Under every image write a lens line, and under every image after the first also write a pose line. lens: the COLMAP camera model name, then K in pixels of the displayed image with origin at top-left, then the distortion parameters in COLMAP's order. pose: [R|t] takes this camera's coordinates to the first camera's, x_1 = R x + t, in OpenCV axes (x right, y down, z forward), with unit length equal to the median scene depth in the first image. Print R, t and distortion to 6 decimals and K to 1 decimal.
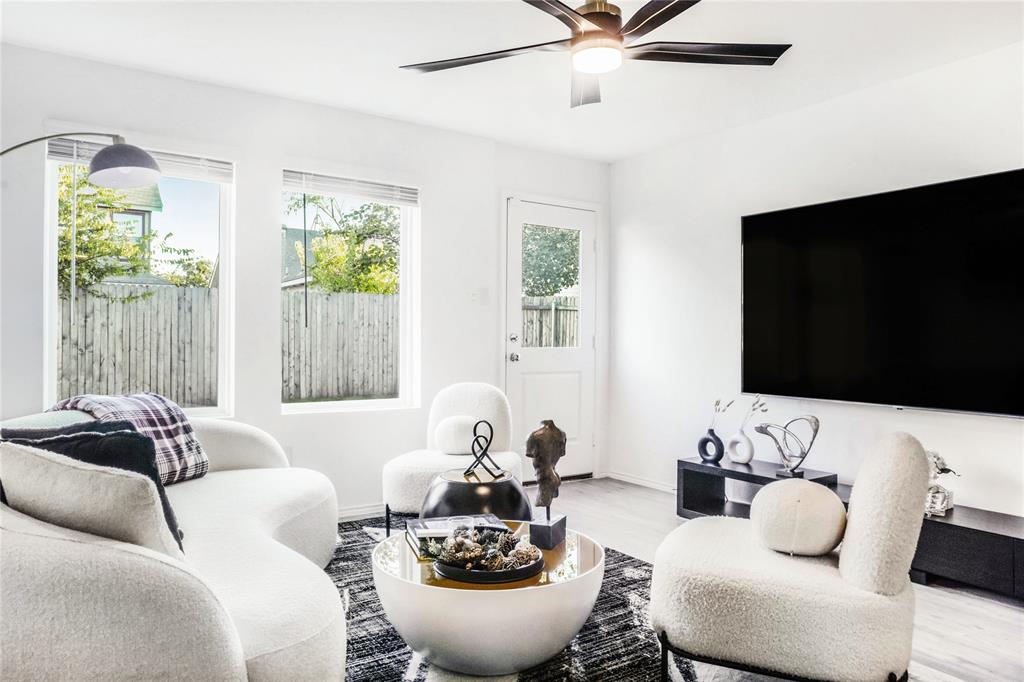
lens RADIAL K [[684.5, 0, 512.7], [0, 684.5, 321.3], [0, 0, 1]] dist [-0.027649, 0.001778]
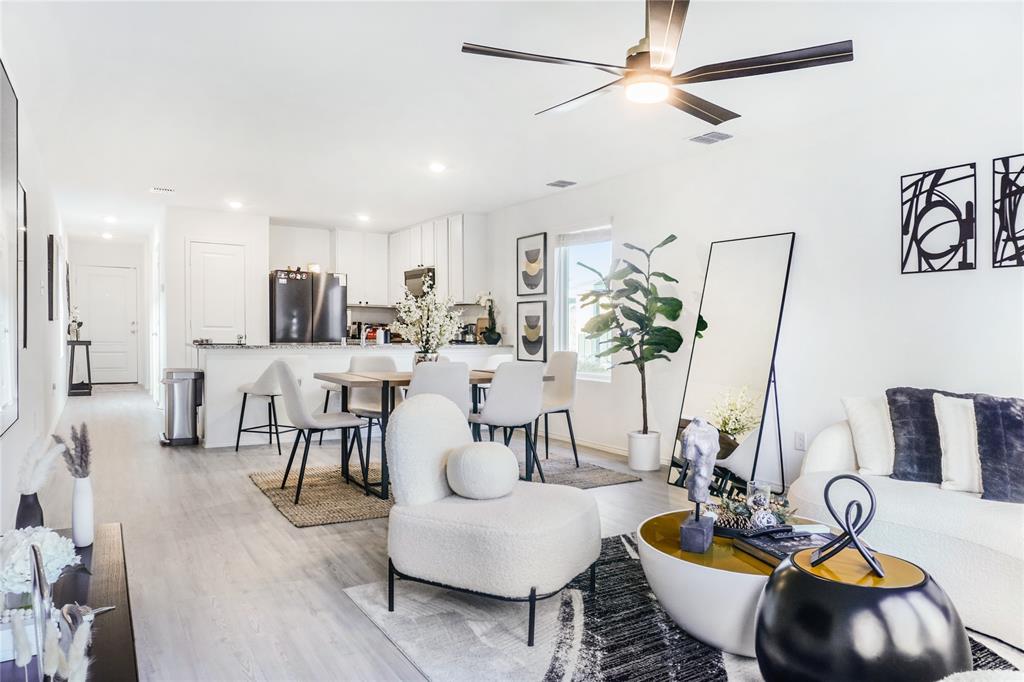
lens RADIAL K [[706.0, 0, 510.8], [0, 706.0, 329.0], [0, 0, 1]] dist [-0.051252, 0.048365]
pose [[-0.998877, -0.014013, 0.045256, 0.163474], [-0.014884, 0.999709, -0.018961, 0.023081], [-0.044977, -0.019613, -0.998795, 1.198718]]
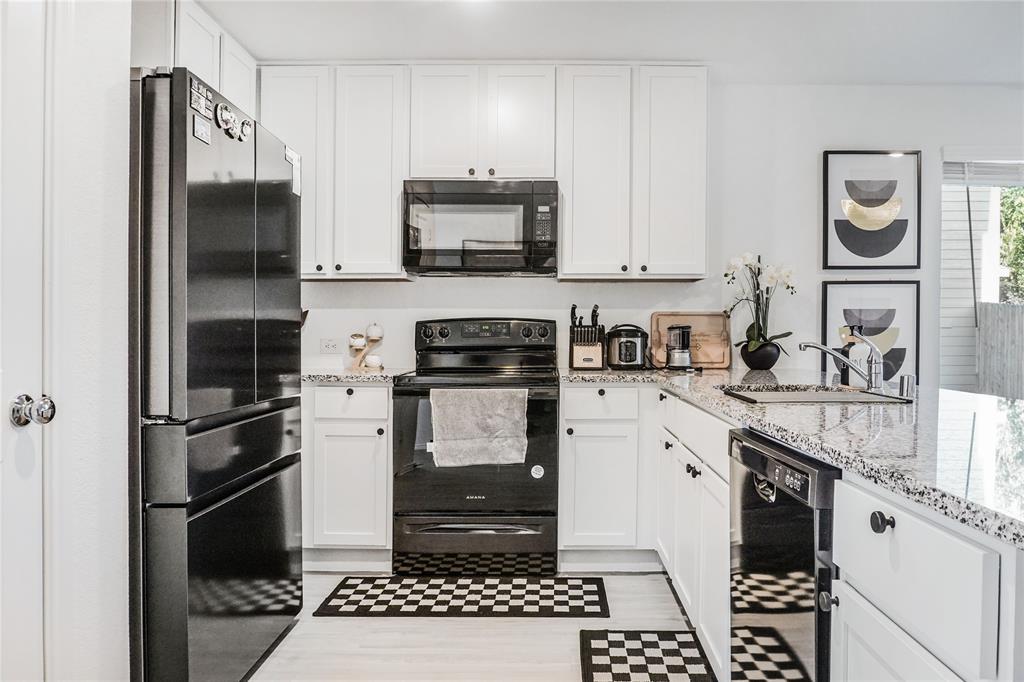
lens RADIAL K [[734.1, 0, 512.0], [0, 734.1, 341.0], [0, 0, 1]] dist [-0.026600, -0.001679]
pose [[-0.546337, 0.001364, -0.837564, 1.239637], [0.017093, 0.999809, -0.009522, -0.003190], [0.837391, -0.019519, -0.546256, -0.469351]]
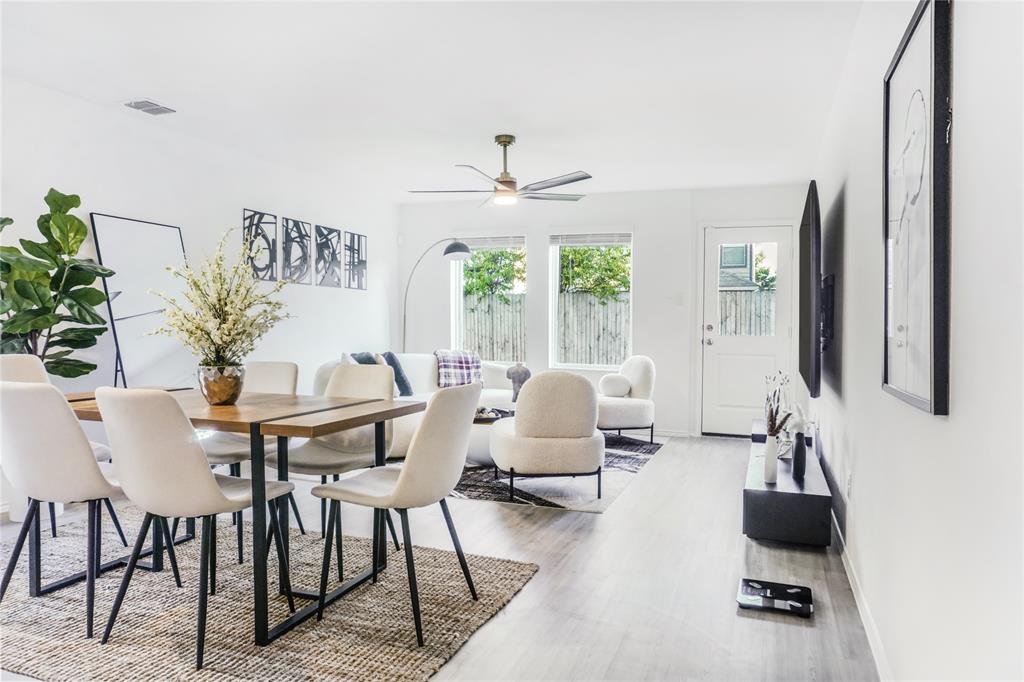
lens RADIAL K [[690.9, 0, 495.3], [0, 690.9, 338.2], [0, 0, 1]] dist [-0.015927, 0.000845]
pose [[0.572877, 0.016073, -0.819484, 1.058864], [0.009137, 0.999620, 0.025994, 0.005027], [0.819591, -0.022379, 0.572512, -0.180971]]
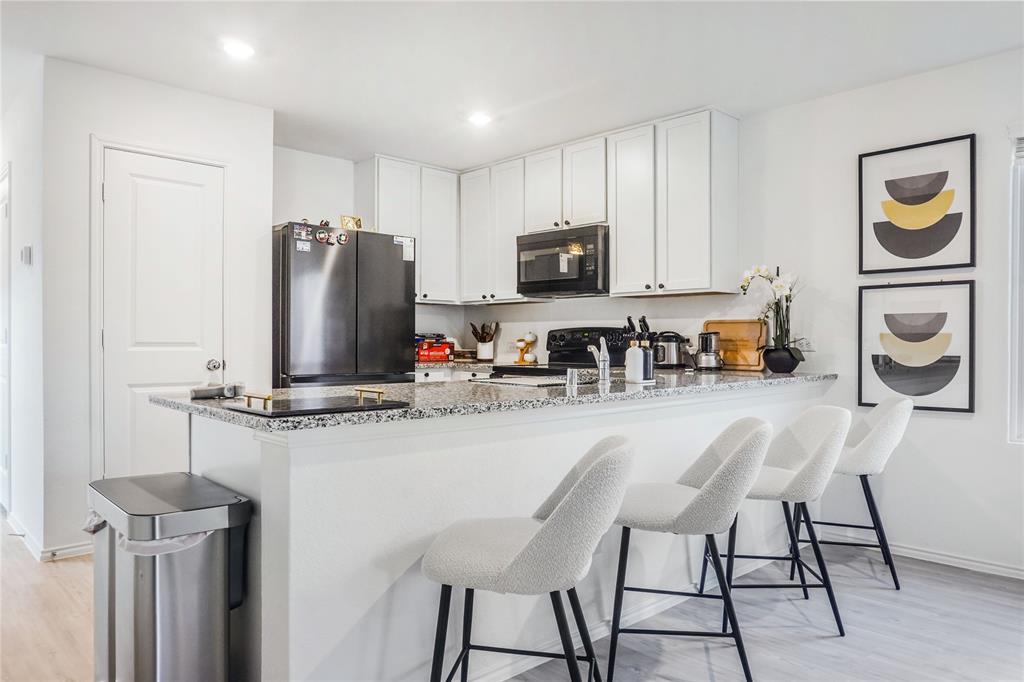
lens RADIAL K [[701.1, 0, 512.0], [0, 701.1, 341.0], [0, 0, 1]] dist [-0.018901, 0.001114]
pose [[-0.984900, -0.008599, -0.172910, 0.819616], [-0.004868, 0.999746, -0.021989, 0.008748], [0.173055, -0.020815, -0.984692, 0.152518]]
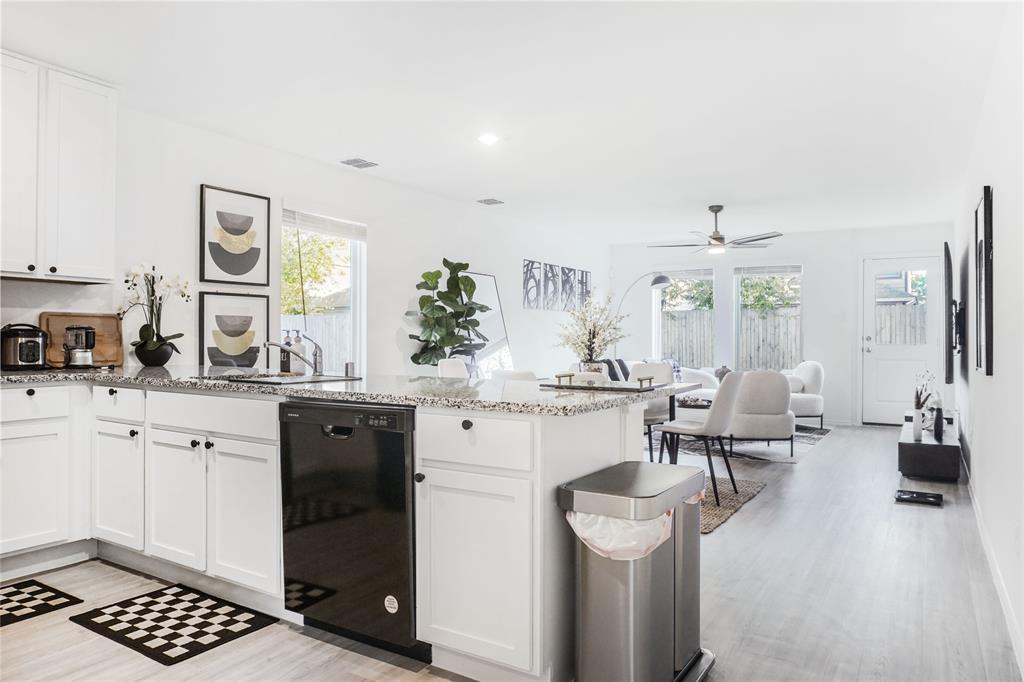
lens RADIAL K [[680.9, 0, 515.4], [0, 680.9, 348.9], [0, 0, 1]] dist [-0.005647, 0.000640]
pose [[0.427748, 0.009650, -0.903846, 1.400027], [0.020018, 0.999597, 0.020146, -0.004682], [0.903676, -0.026710, 0.427382, -0.659502]]
